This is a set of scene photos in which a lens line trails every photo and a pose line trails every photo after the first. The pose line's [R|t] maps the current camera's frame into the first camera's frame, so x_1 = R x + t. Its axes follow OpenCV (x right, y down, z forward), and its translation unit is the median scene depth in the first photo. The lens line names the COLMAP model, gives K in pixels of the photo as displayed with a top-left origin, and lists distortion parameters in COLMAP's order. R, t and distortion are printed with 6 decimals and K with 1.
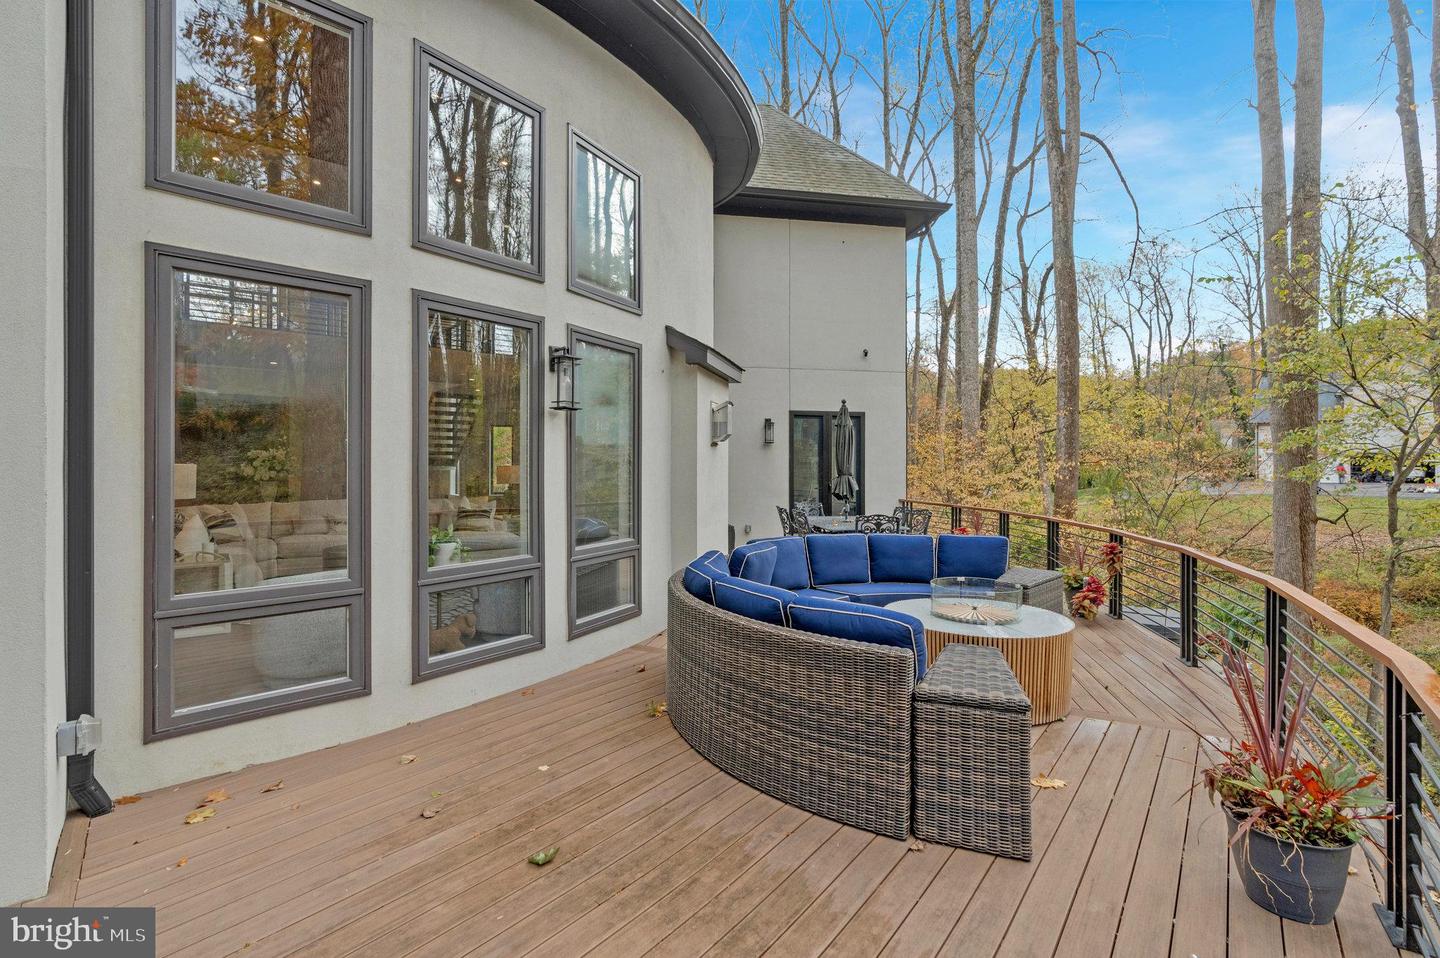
lens RADIAL K [[662.6, 0, 721.1], [0, 662.6, 460.0], [0, 0, 1]] dist [-0.009572, 0.005189]
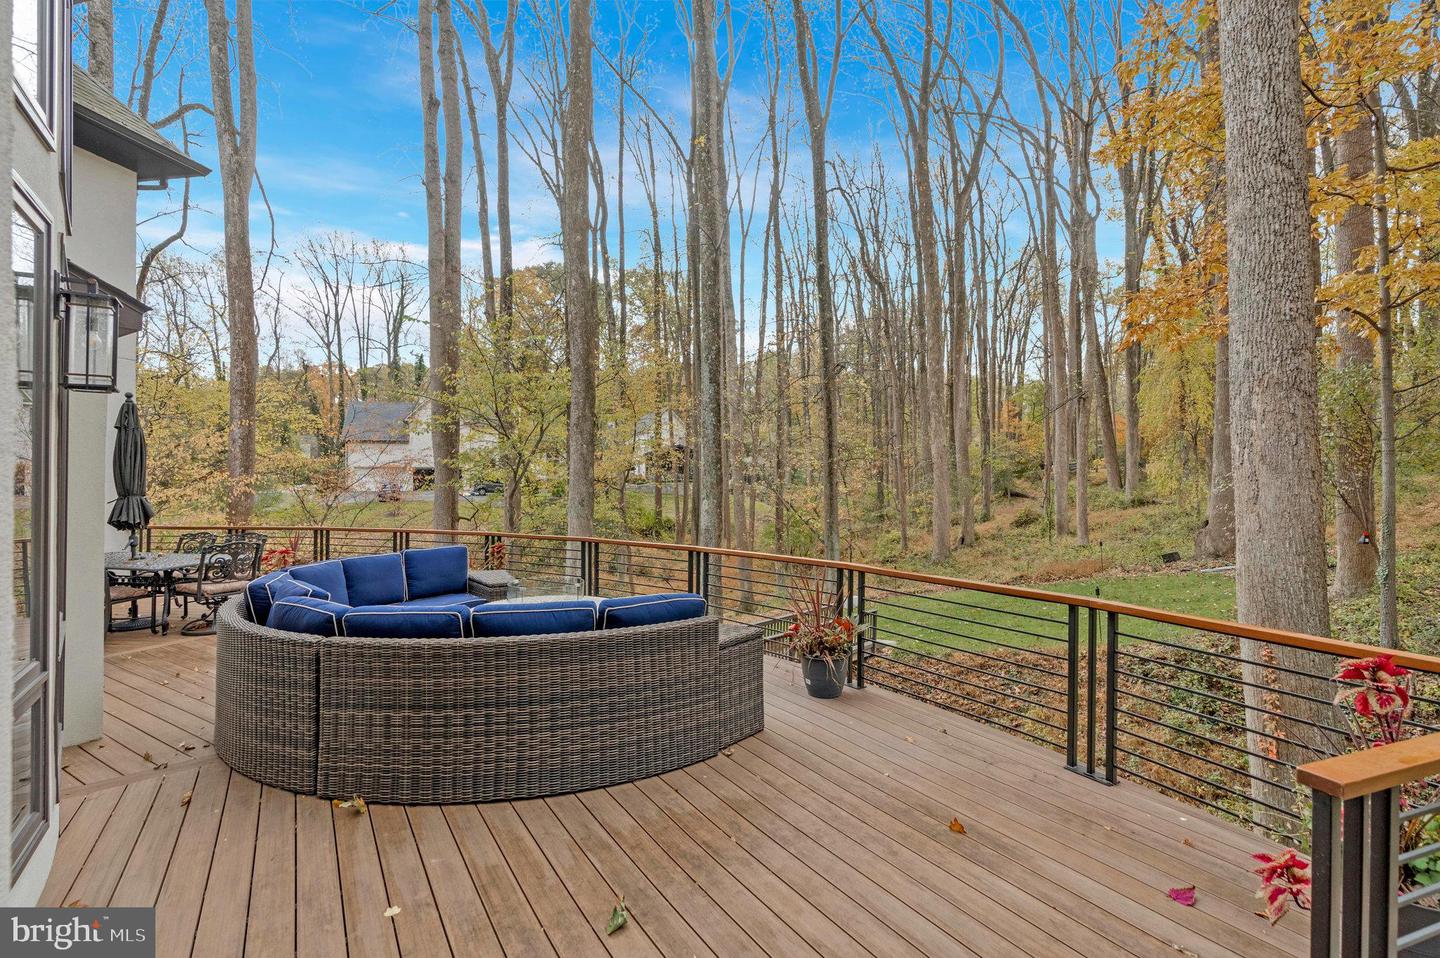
lens RADIAL K [[662.6, 0, 708.1], [0, 662.6, 469.4], [0, 0, 1]] dist [-0.009572, 0.005189]
pose [[0.350557, 0.001394, 0.936540, -0.273380], [0.003675, 0.999989, -0.002865, -0.002503], [-0.936534, 0.004446, 0.350548, 0.144880]]
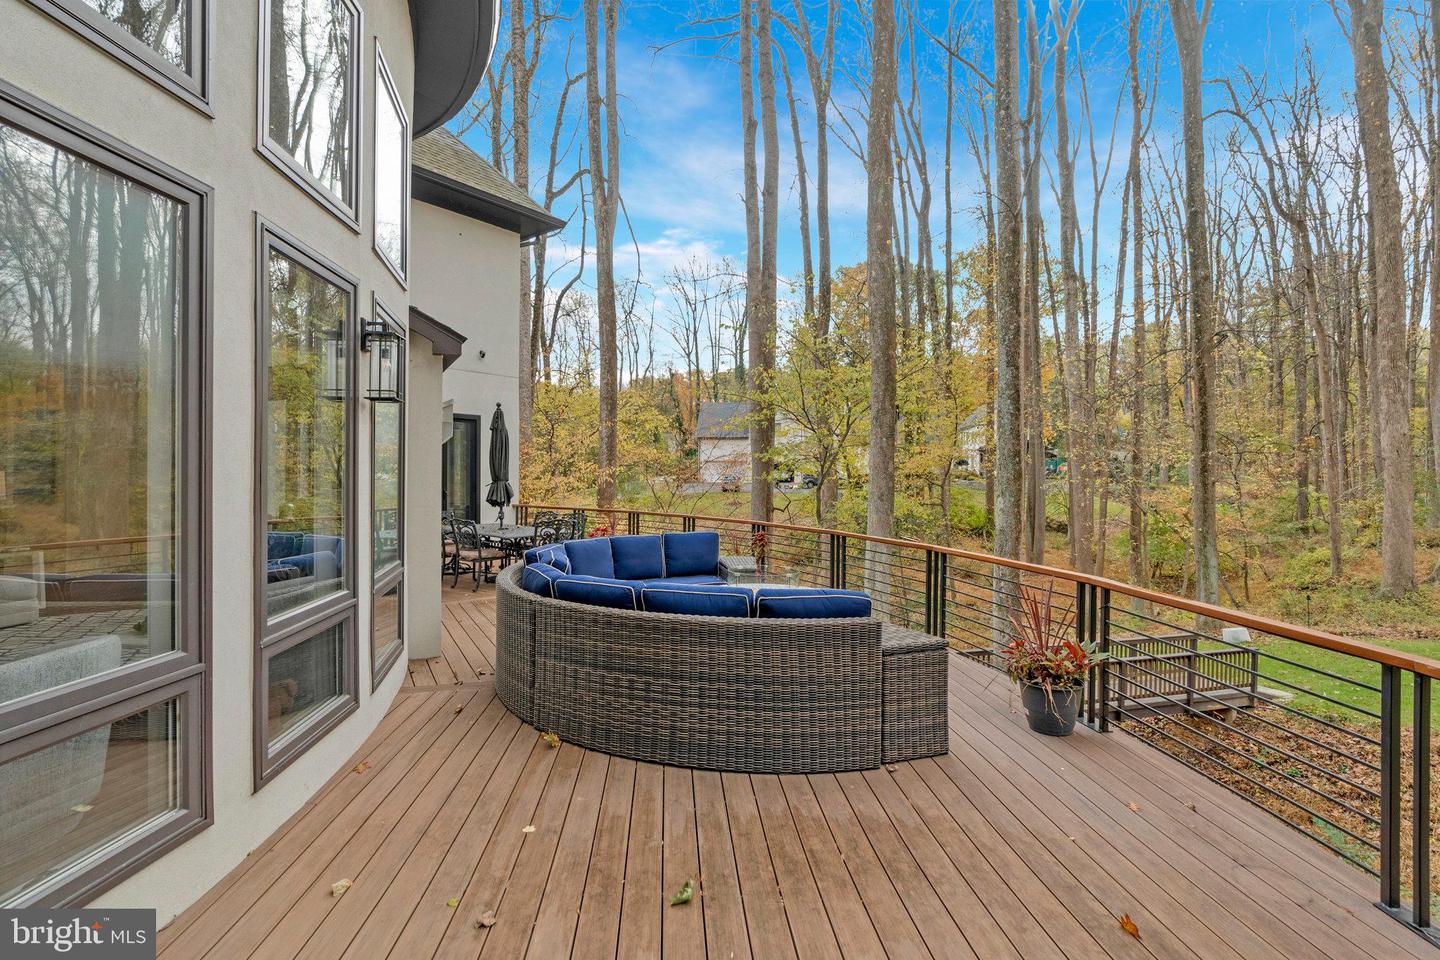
lens RADIAL K [[662.6, 0, 705.2], [0, 662.6, 466.5], [0, 0, 1]] dist [-0.009572, 0.005189]
pose [[0.756857, 0.002986, 0.653574, -0.217740], [-0.004508, 0.999990, 0.000652, -0.000179], [-0.653565, -0.003439, 0.756862, 0.070817]]
